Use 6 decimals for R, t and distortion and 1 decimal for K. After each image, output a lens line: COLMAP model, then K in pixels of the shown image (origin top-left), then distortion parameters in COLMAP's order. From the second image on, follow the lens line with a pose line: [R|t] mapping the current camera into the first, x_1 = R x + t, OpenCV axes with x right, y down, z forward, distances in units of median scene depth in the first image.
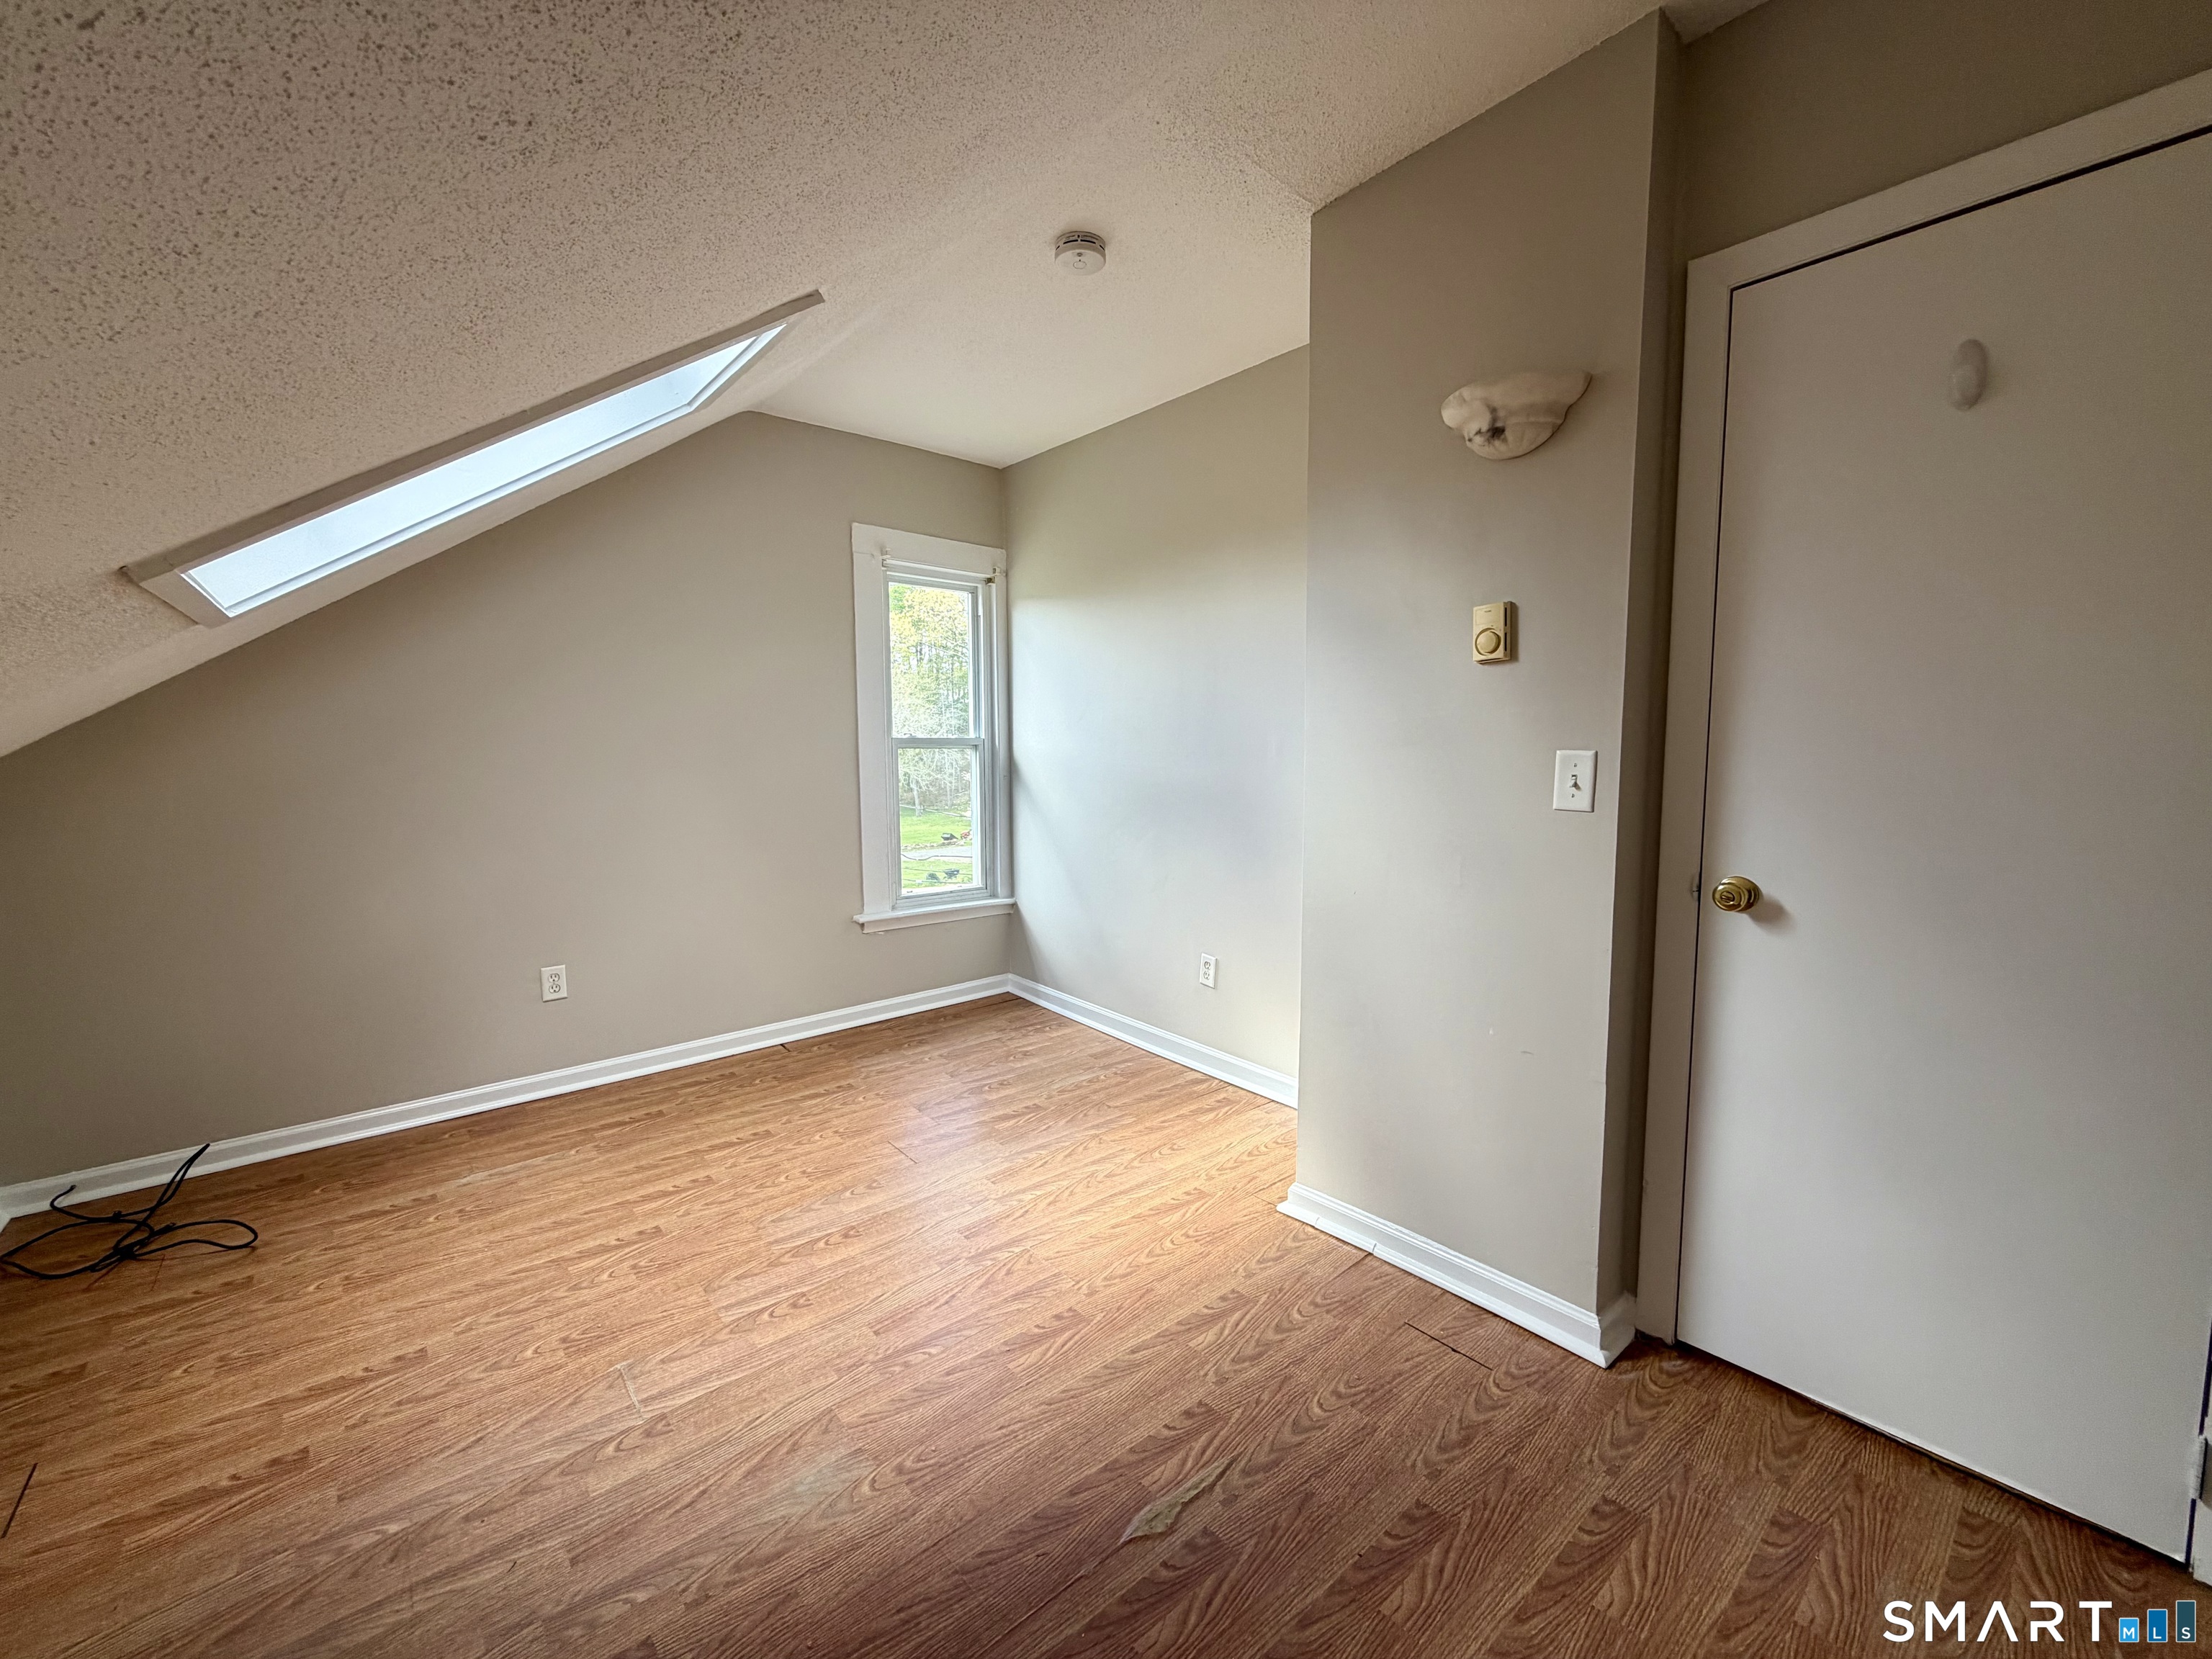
lens RADIAL K [[865.8, 0, 1091.0], [0, 865.8, 824.7], [0, 0, 1]] dist [0.001084, 0.000013]
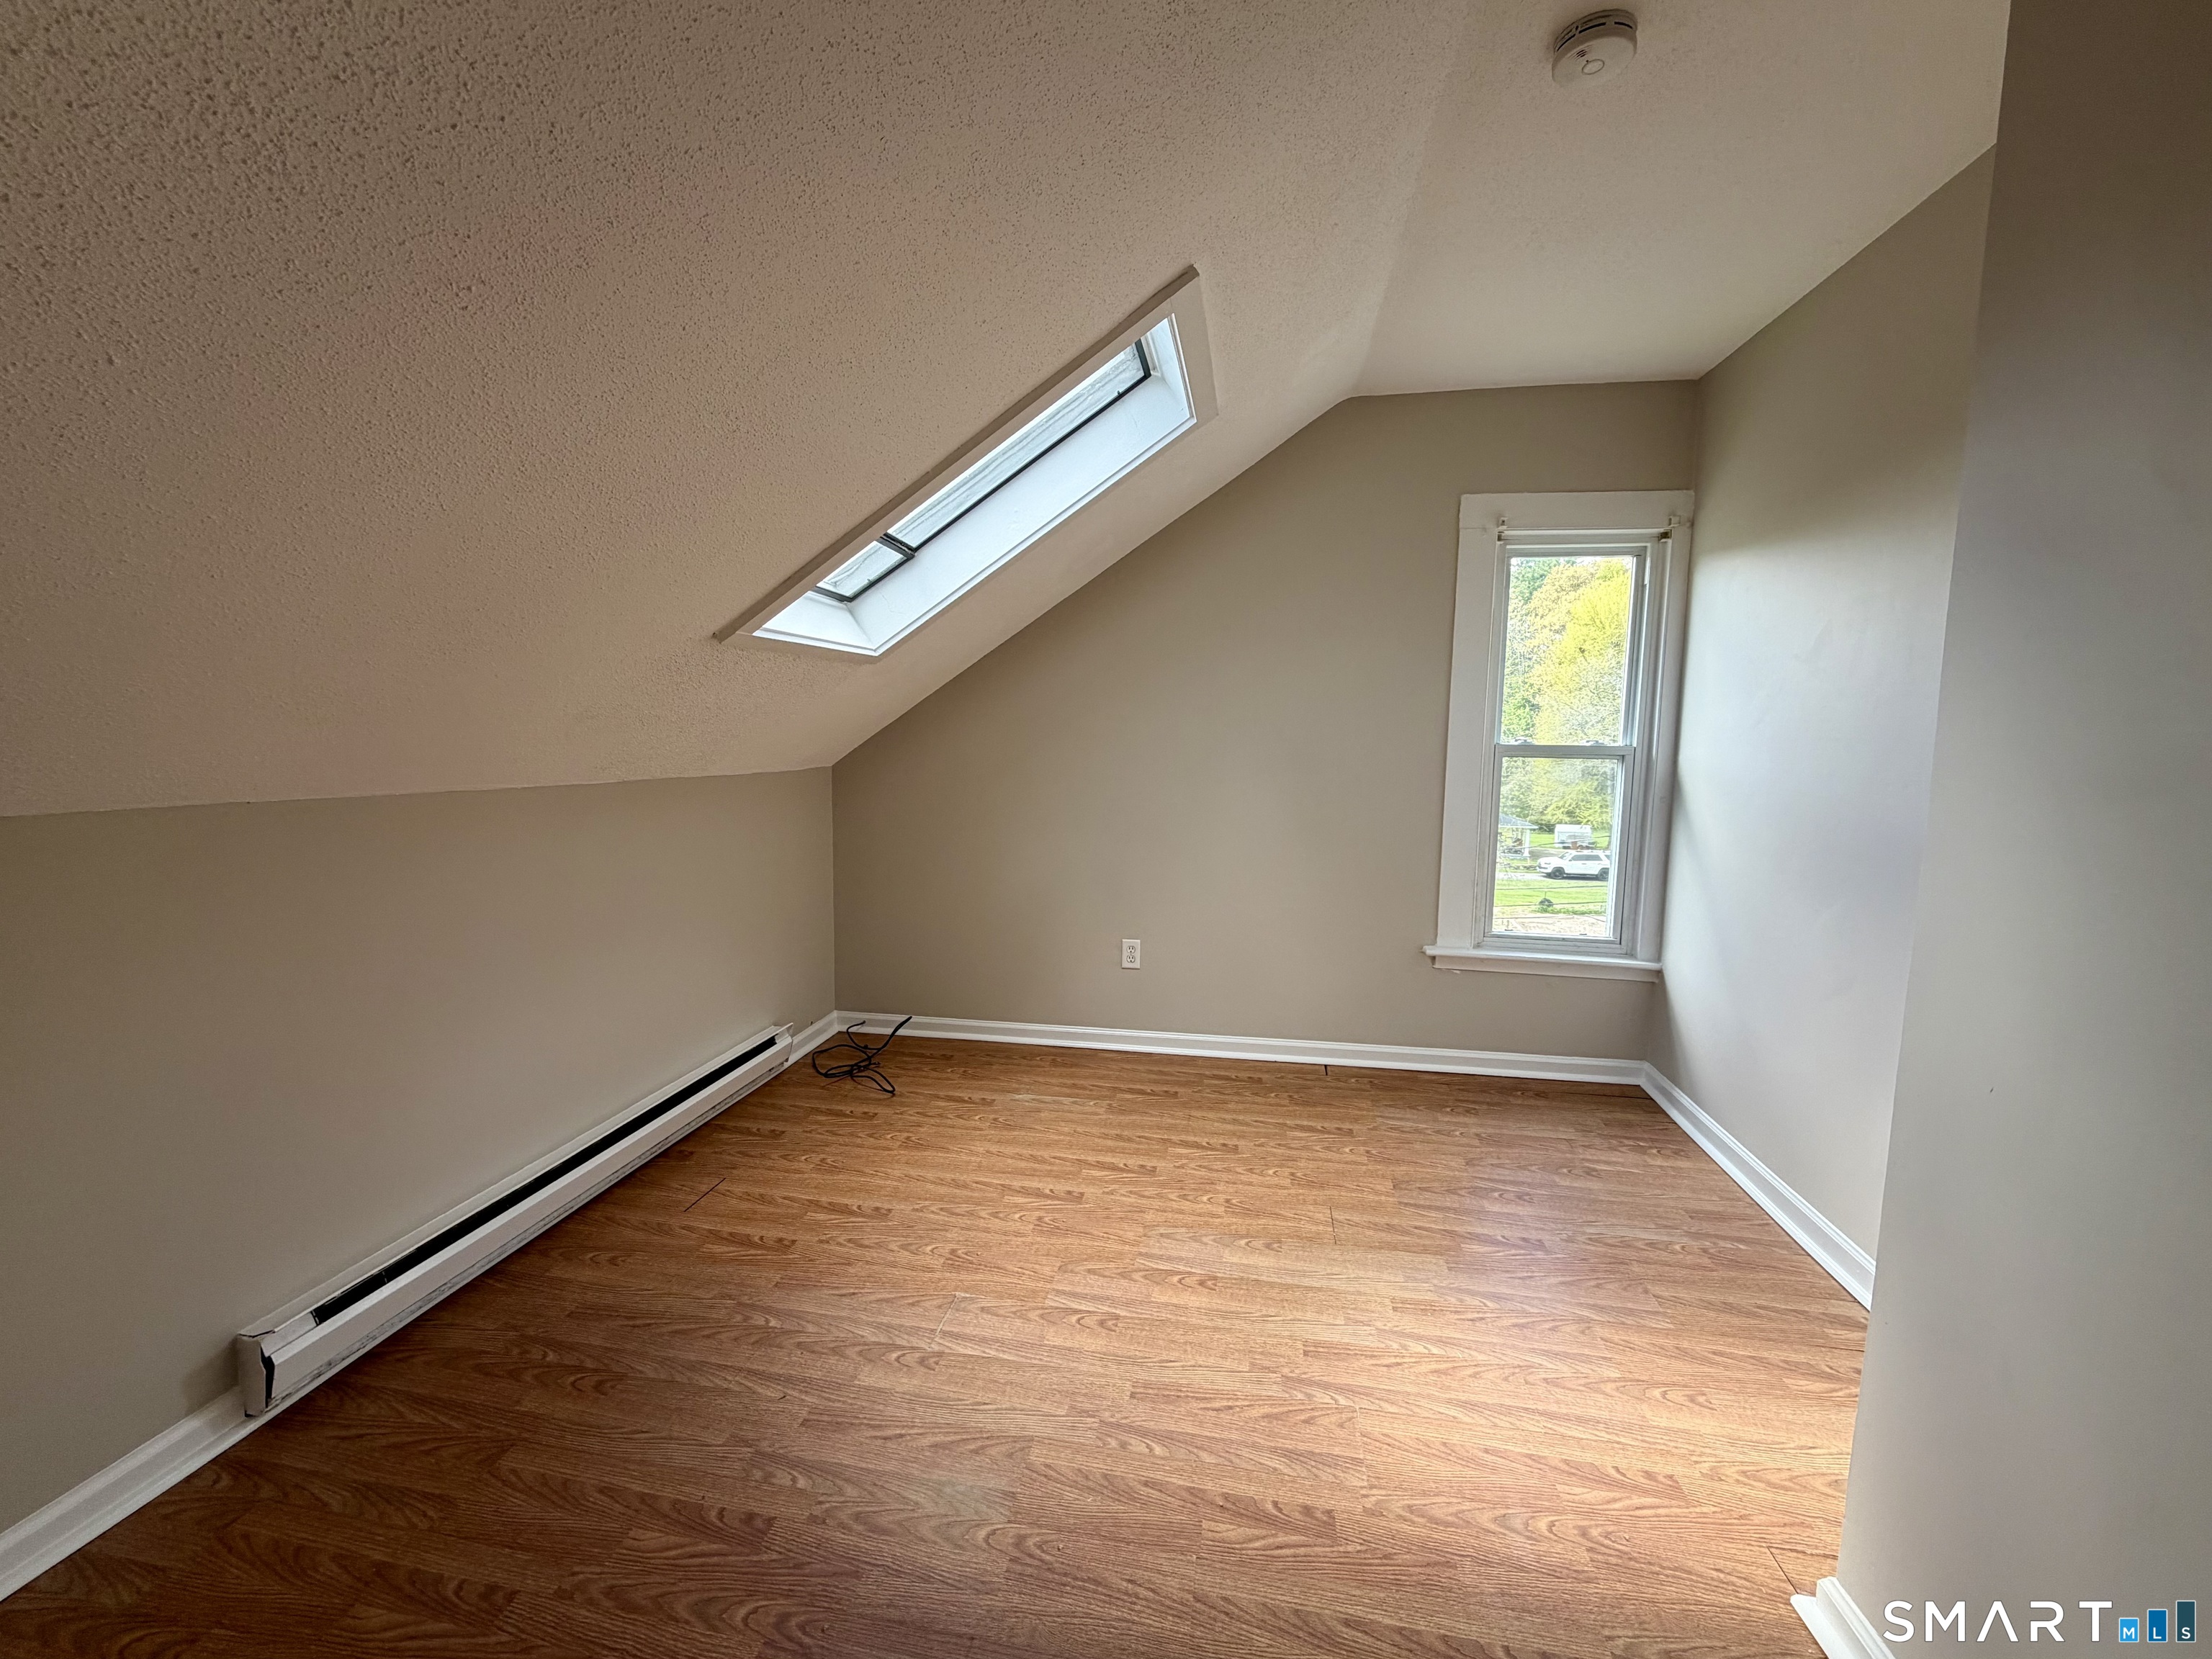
lens RADIAL K [[892.3, 0, 1111.6], [0, 892.3, 829.6], [0, 0, 1]] dist [-0.000473, 0.000143]
pose [[0.653652, 0.091006, -0.751304, 0.332425], [-0.086461, 0.995223, 0.045330, -0.045939], [0.751841, 0.035328, 0.658398, 0.279999]]
